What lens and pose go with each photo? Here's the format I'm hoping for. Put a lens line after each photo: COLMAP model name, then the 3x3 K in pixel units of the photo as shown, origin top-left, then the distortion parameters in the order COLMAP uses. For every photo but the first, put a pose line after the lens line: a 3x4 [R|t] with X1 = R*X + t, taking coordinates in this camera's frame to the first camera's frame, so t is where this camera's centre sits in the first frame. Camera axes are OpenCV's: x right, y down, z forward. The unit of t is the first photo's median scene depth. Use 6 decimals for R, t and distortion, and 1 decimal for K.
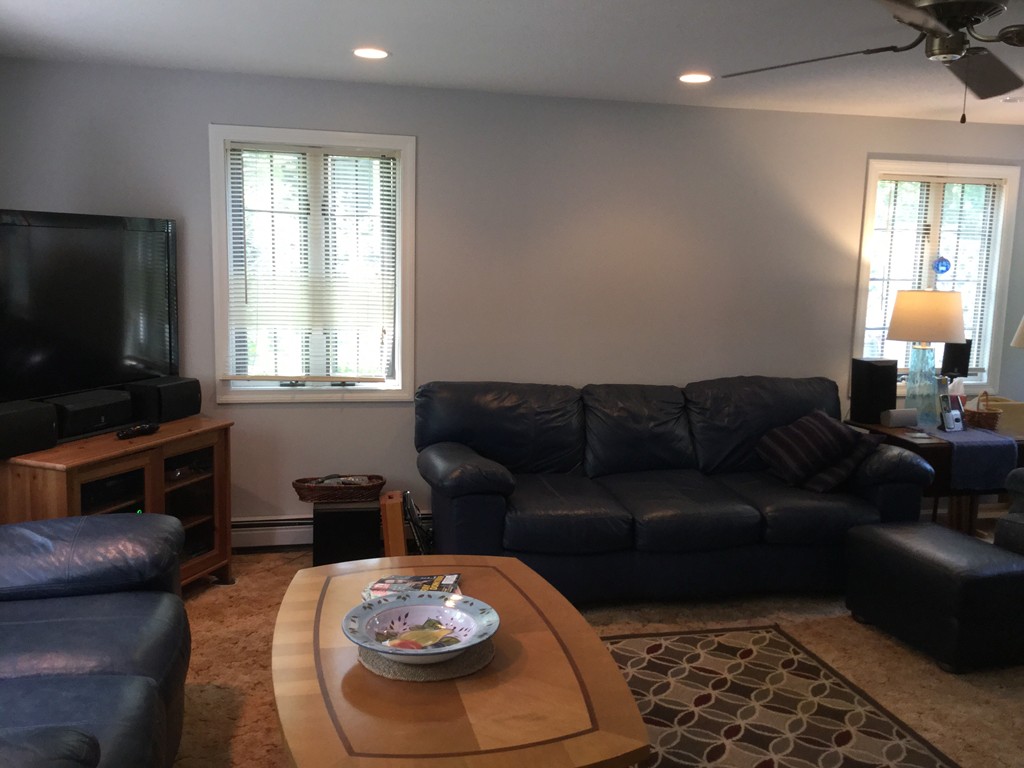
lens RADIAL K [[925.2, 0, 512.2], [0, 925.2, 386.0], [0, 0, 1]] dist [0.056048, -0.111866]
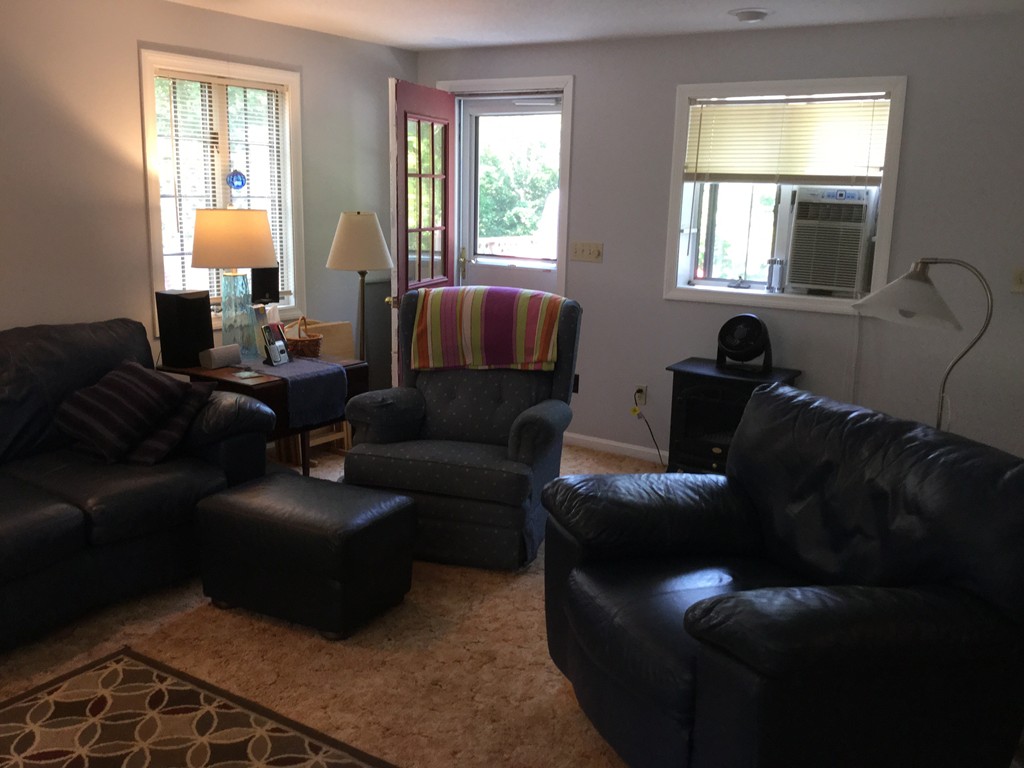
lens RADIAL K [[925.2, 0, 514.1], [0, 925.2, 387.9], [0, 0, 1]] dist [0.056048, -0.111866]
pose [[0.719421, -0.150983, 0.677966, 0.020045], [0.091032, 0.988165, 0.123466, -0.021808], [-0.688583, -0.027107, 0.724650, 0.199019]]
